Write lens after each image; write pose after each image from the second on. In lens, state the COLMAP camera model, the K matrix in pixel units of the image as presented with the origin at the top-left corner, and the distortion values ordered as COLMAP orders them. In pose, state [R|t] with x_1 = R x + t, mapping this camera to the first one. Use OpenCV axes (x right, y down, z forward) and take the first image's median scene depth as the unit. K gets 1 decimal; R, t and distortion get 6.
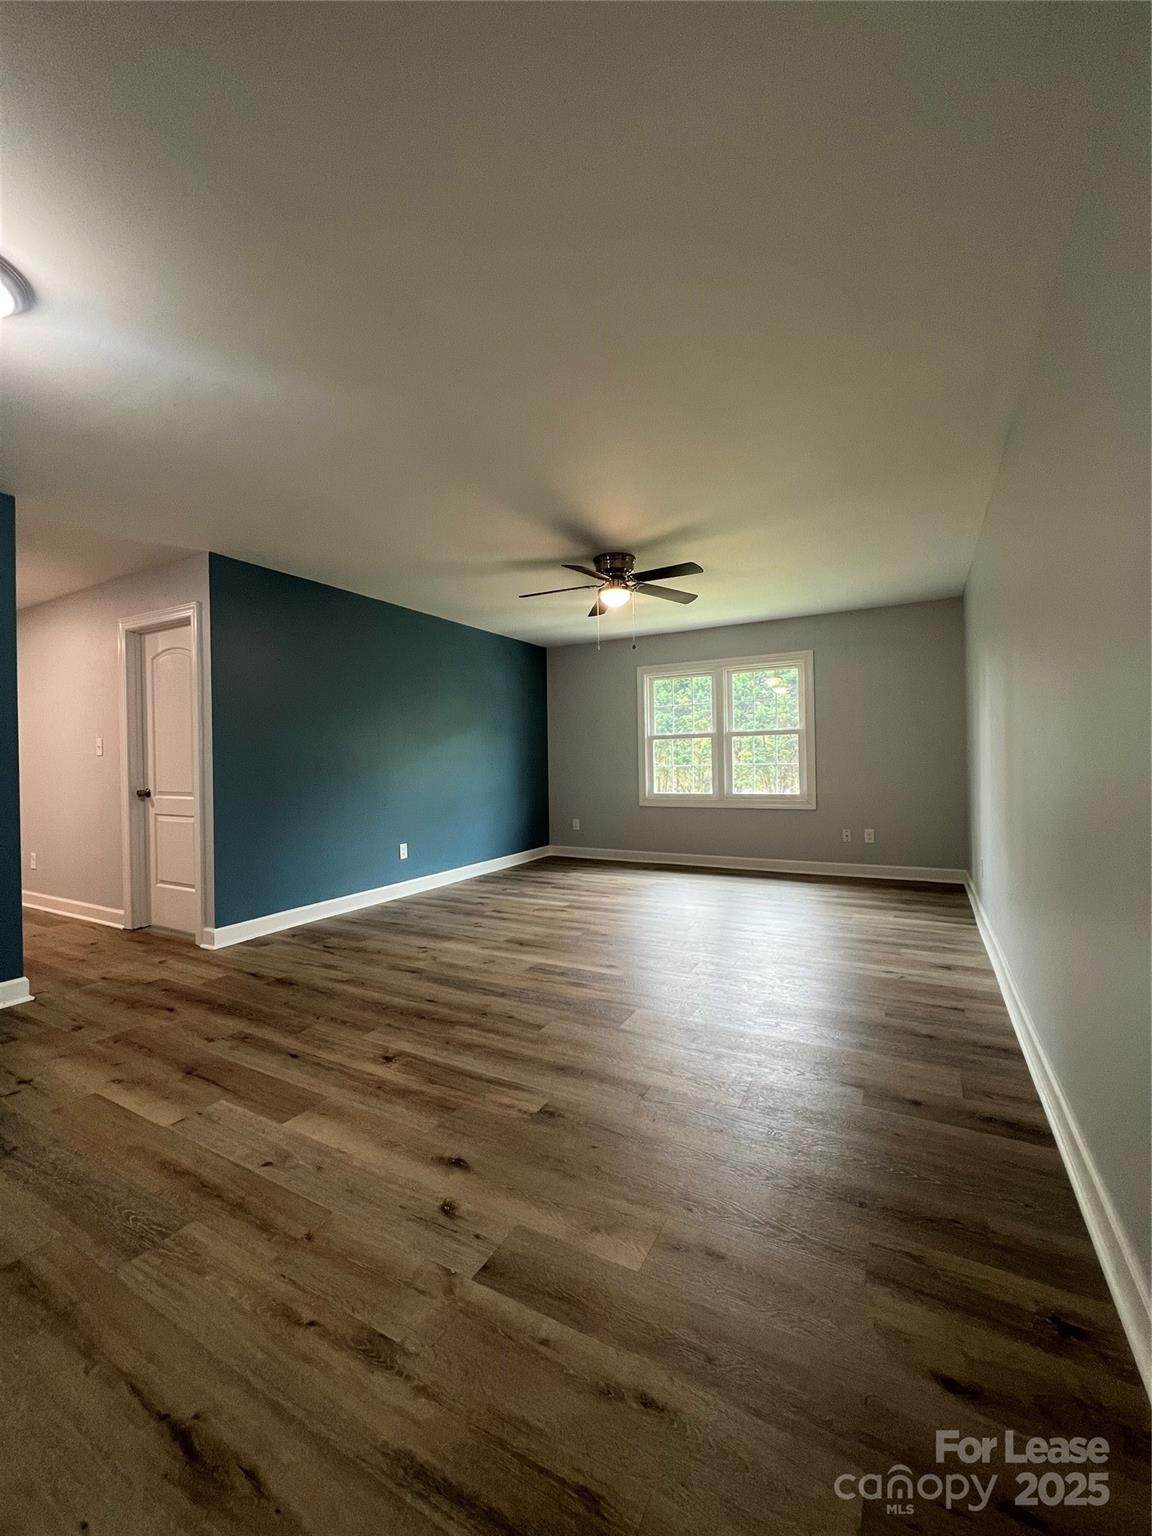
lens RADIAL K [[610.2, 0, 582.1], [0, 610.2, 763.6], [0, 0, 1]] dist [0.001662, 0.000080]
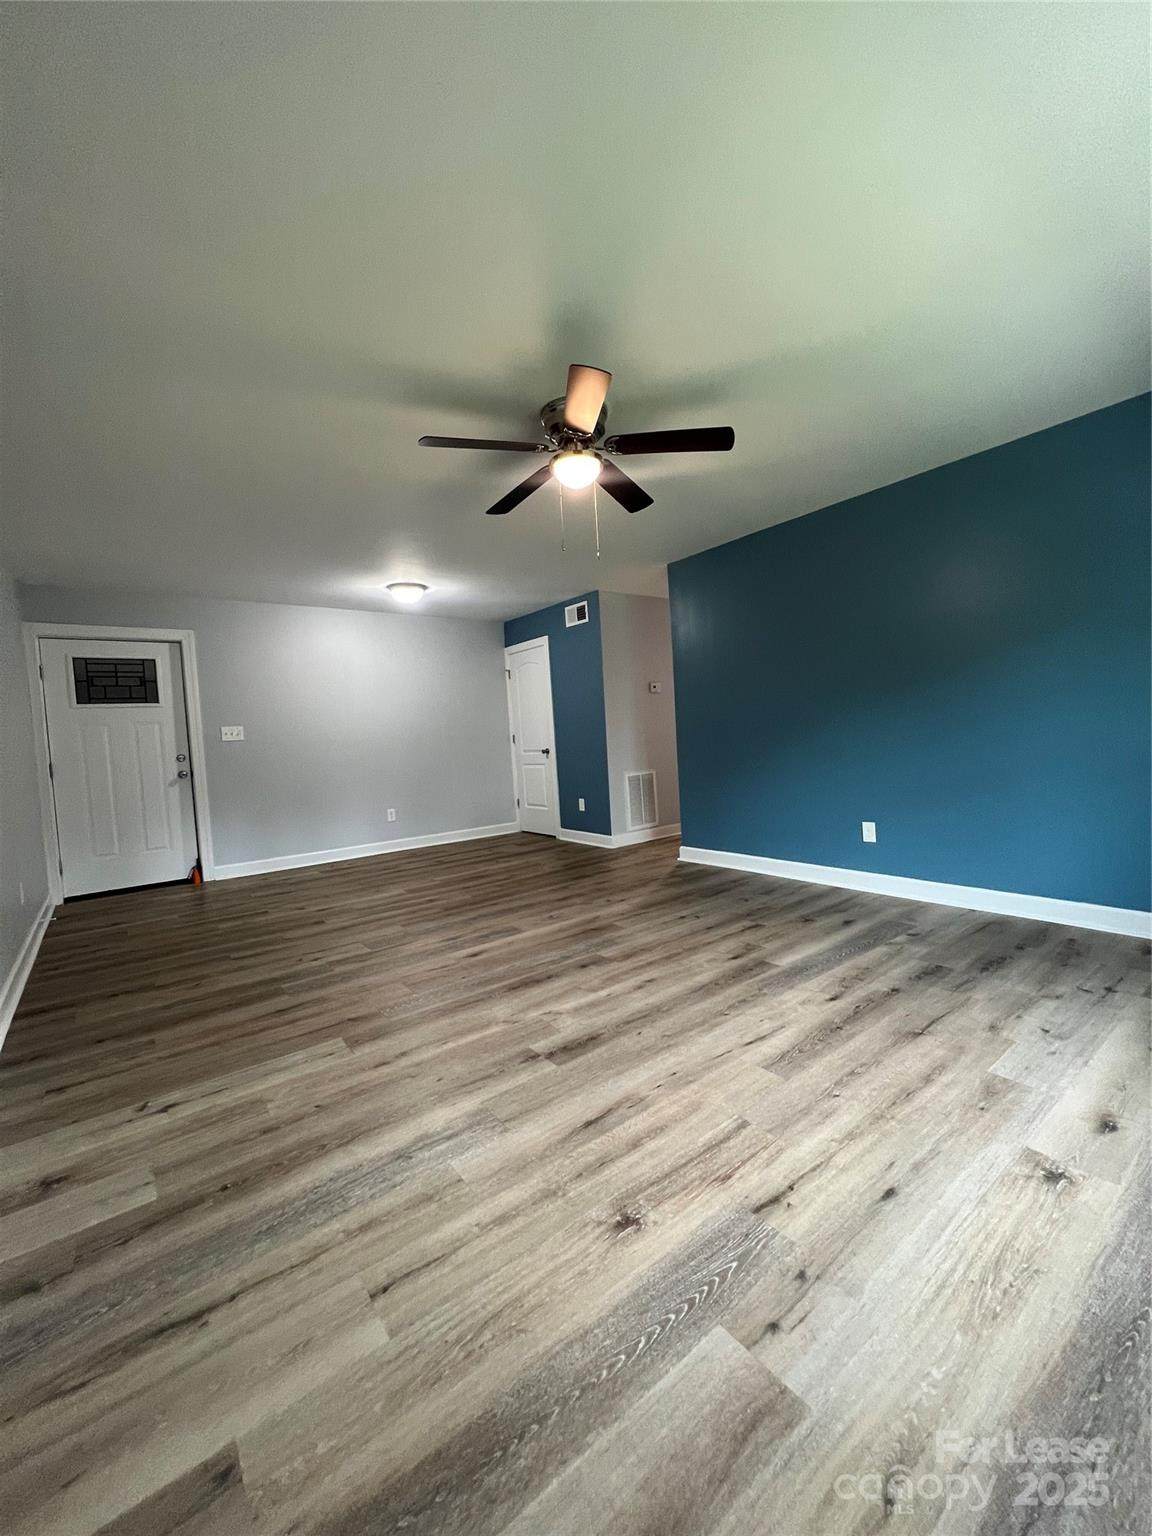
lens RADIAL K [[610.2, 0, 582.1], [0, 610.2, 763.6], [0, 0, 1]] dist [0.001662, 0.000080]
pose [[-0.397704, 0.077452, -0.914239, 0.795296], [0.060052, 0.996491, 0.058296, -0.006172], [0.915547, -0.031717, -0.400959, 1.495706]]
